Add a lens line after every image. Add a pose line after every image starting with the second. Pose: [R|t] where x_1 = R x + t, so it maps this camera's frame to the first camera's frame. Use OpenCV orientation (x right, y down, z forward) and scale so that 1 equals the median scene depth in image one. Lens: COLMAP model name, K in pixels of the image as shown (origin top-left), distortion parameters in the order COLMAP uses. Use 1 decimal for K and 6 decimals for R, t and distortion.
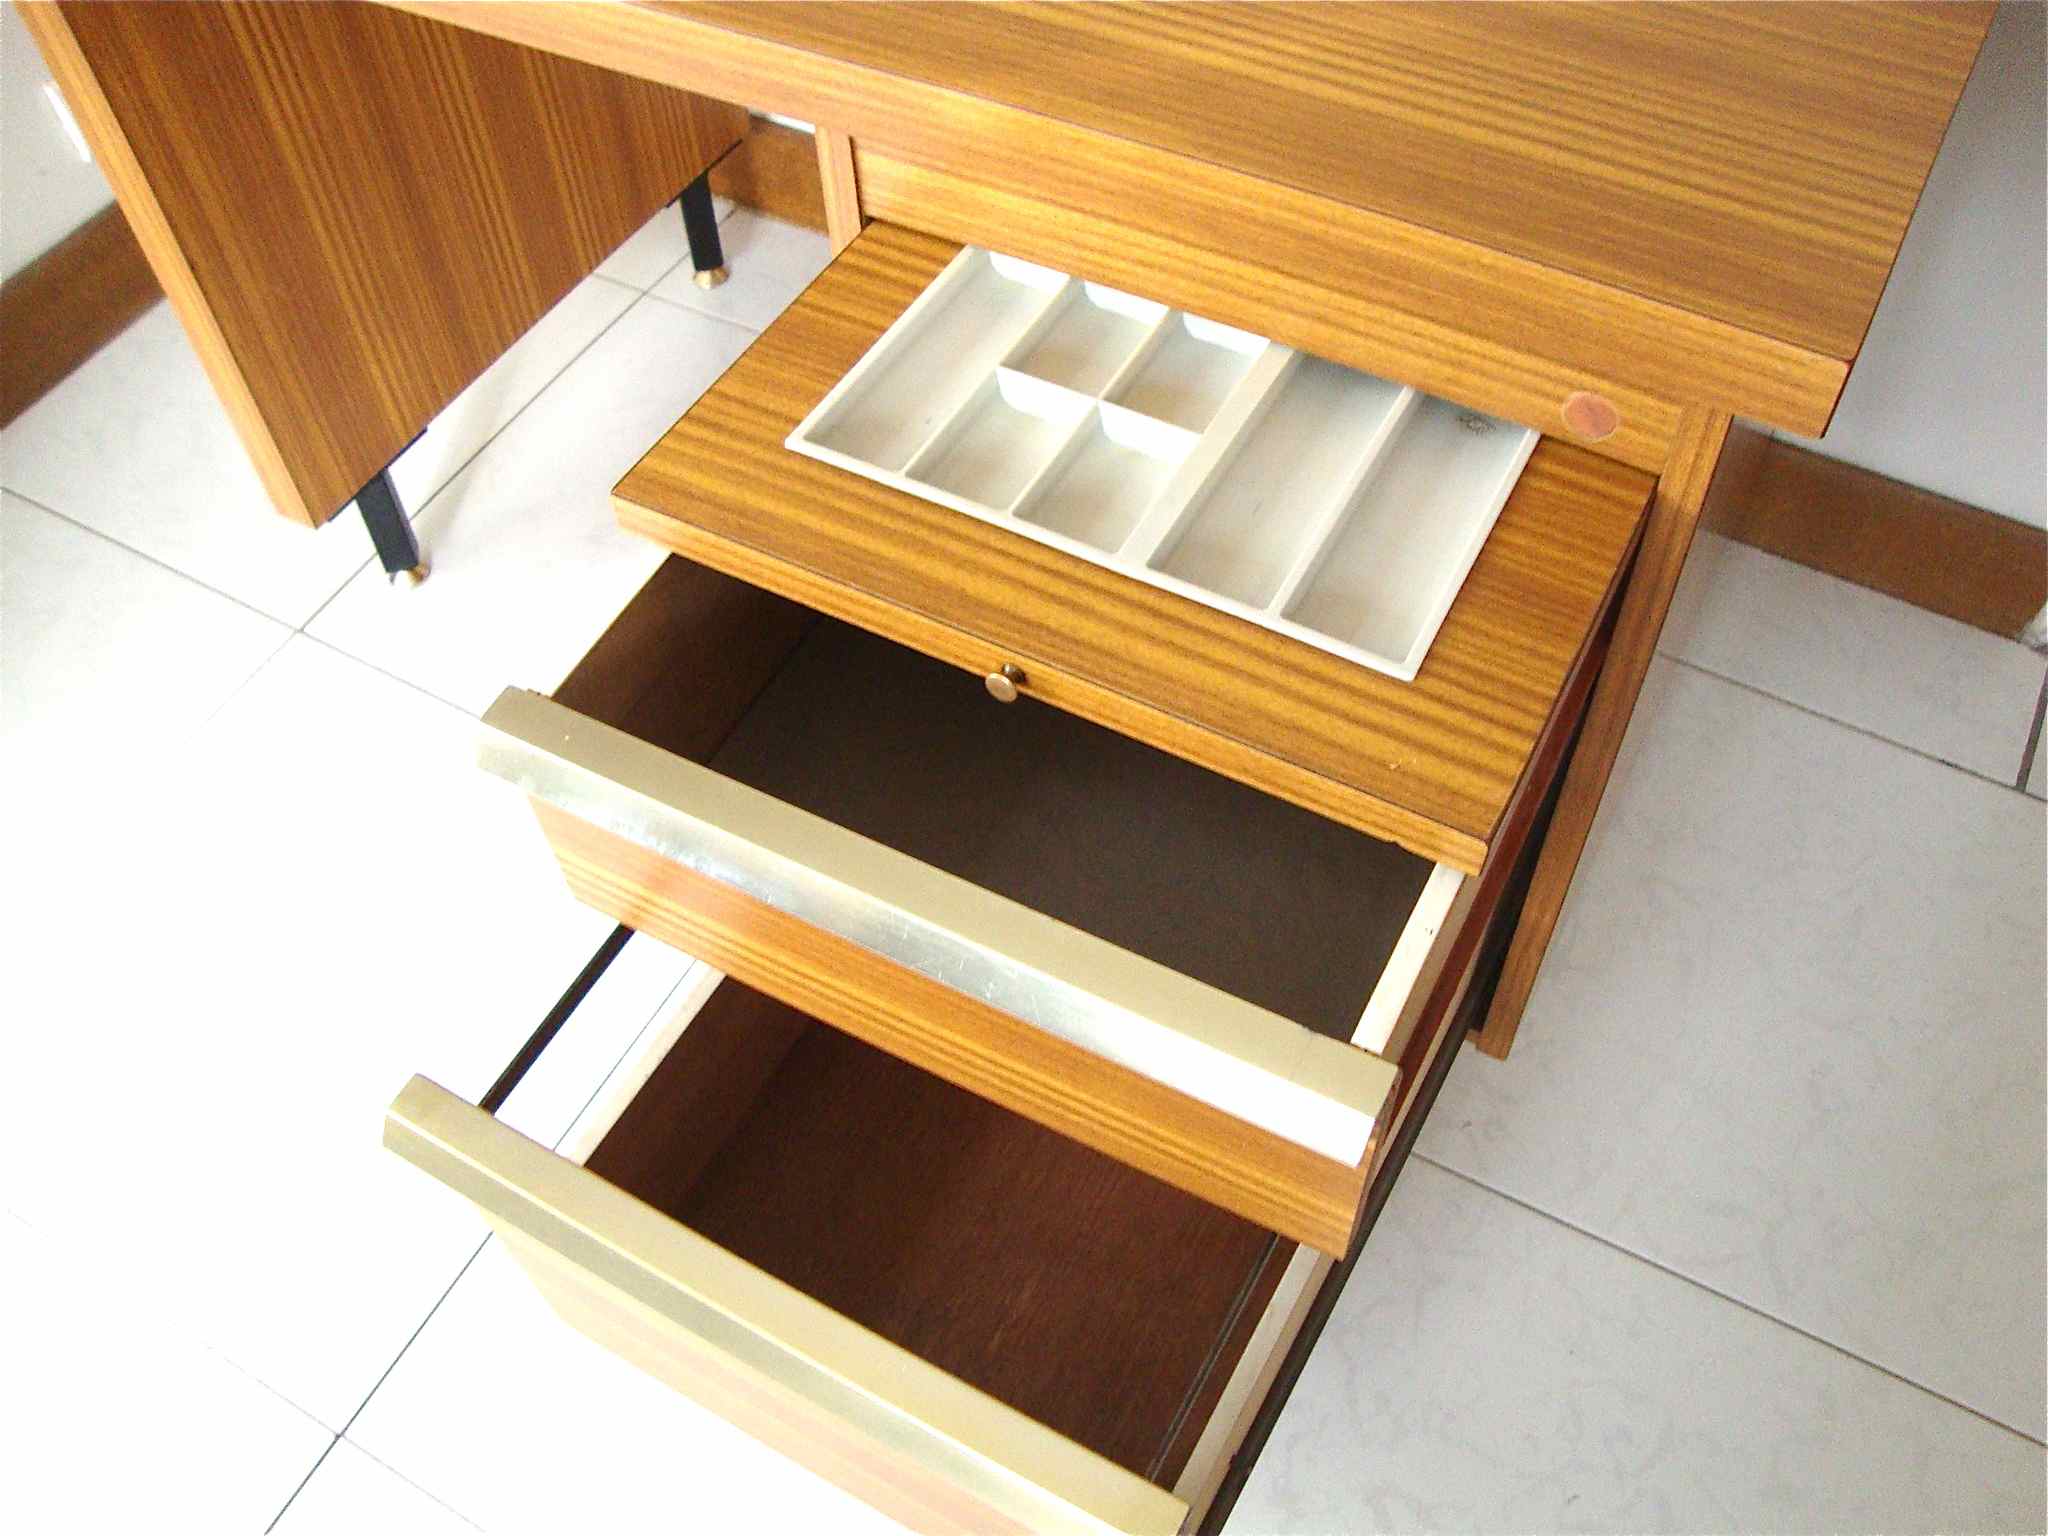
lens RADIAL K [[1818.3, 0, 1049.5], [0, 1818.3, 767.5], [0, 0, 1]] dist [-0.216791, 0.233494]
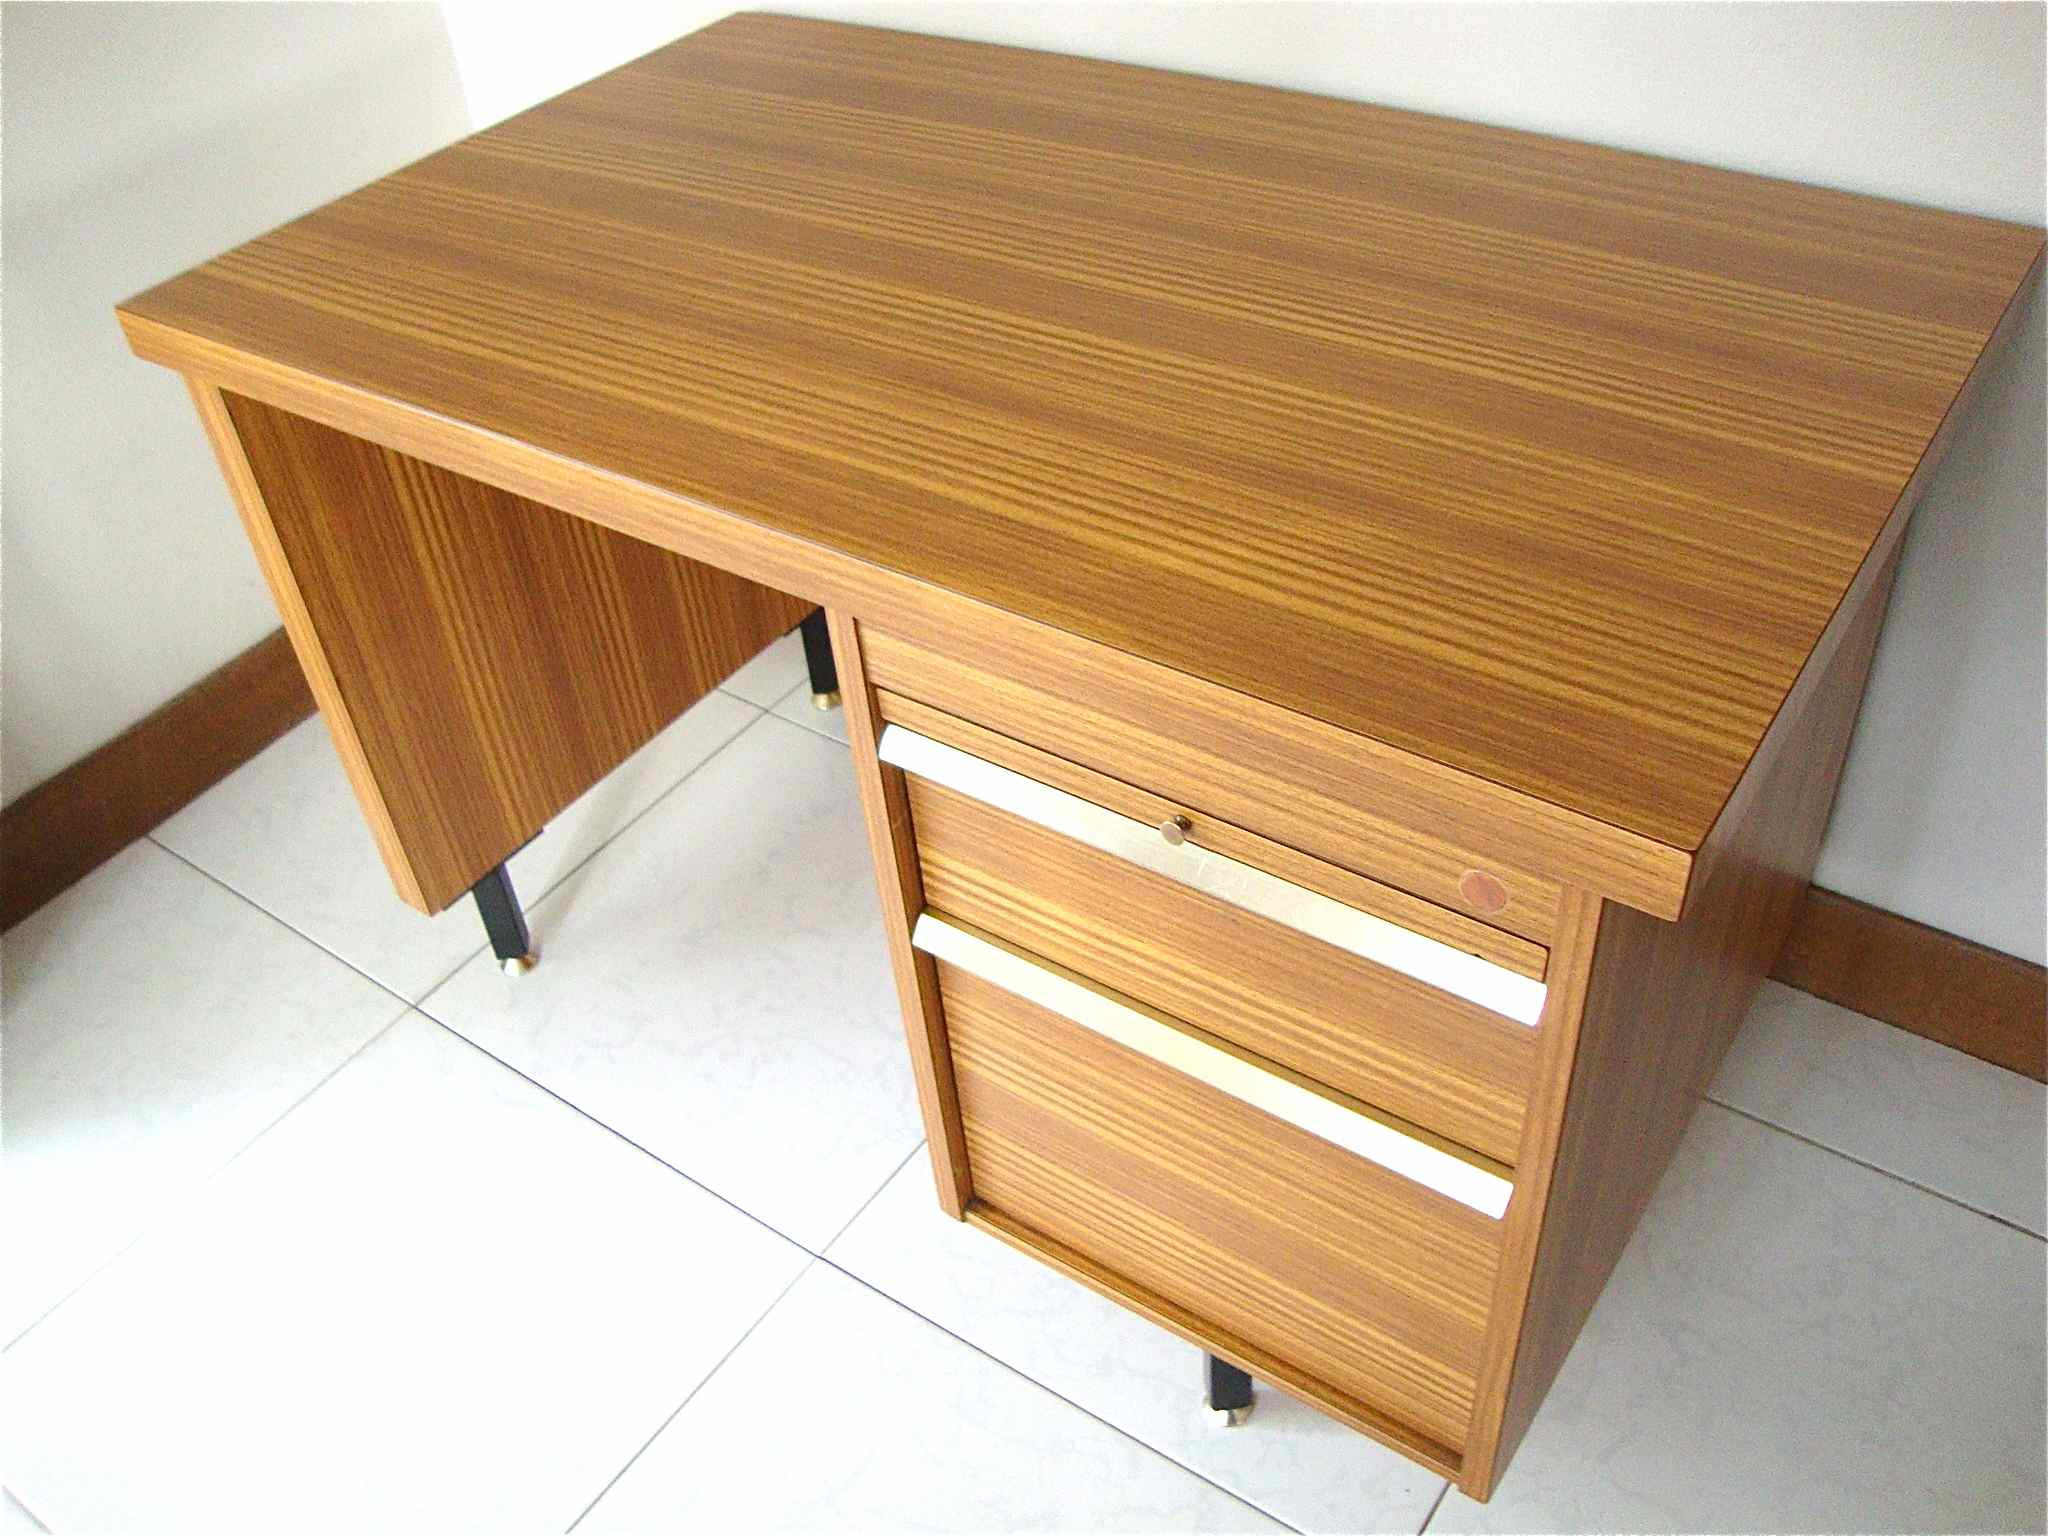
lens RADIAL K [[1818.3, 0, 1049.5], [0, 1818.3, 767.5], [0, 0, 1]] dist [-0.216791, 0.233494]
pose [[0.993500, 0.033694, -0.108727, 0.152162], [-0.056436, 0.975324, -0.213445, -0.022949], [0.098852, 0.218194, 0.970886, -0.097592]]
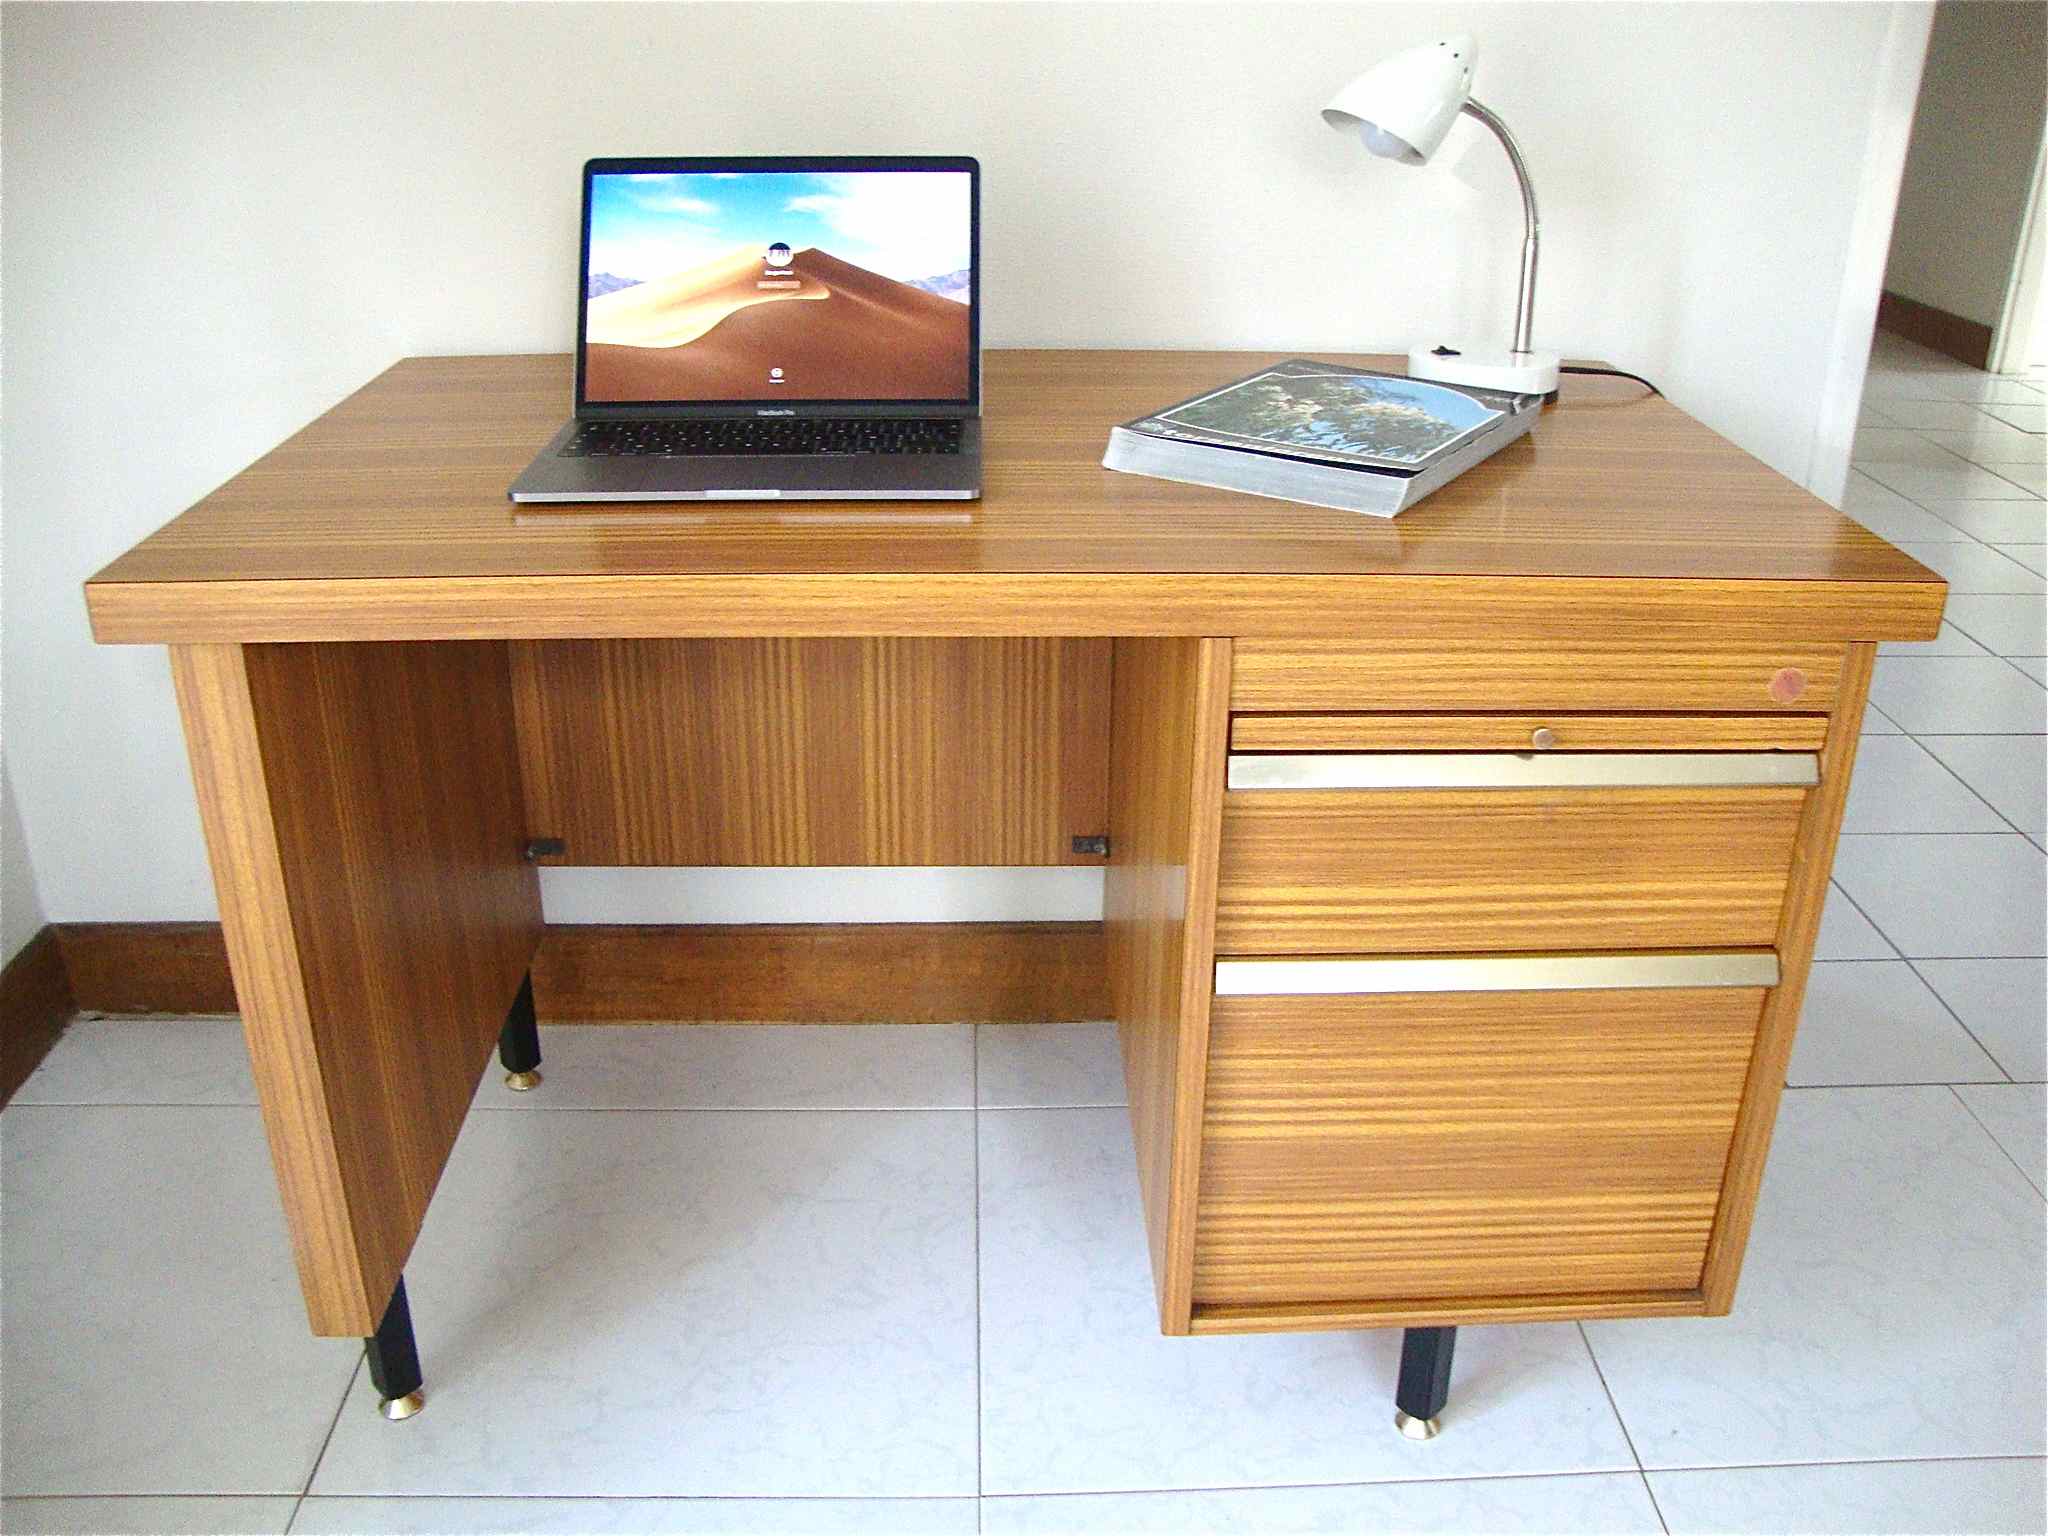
lens RADIAL K [[1818.3, 0, 1049.5], [0, 1818.3, 767.5], [0, 0, 1]] dist [-0.216791, 0.233494]
pose [[0.855072, -0.171786, 0.489225, -0.959615], [0.389450, 0.835687, -0.387242, 0.195086], [-0.342316, 0.521649, 0.781474, 0.061991]]
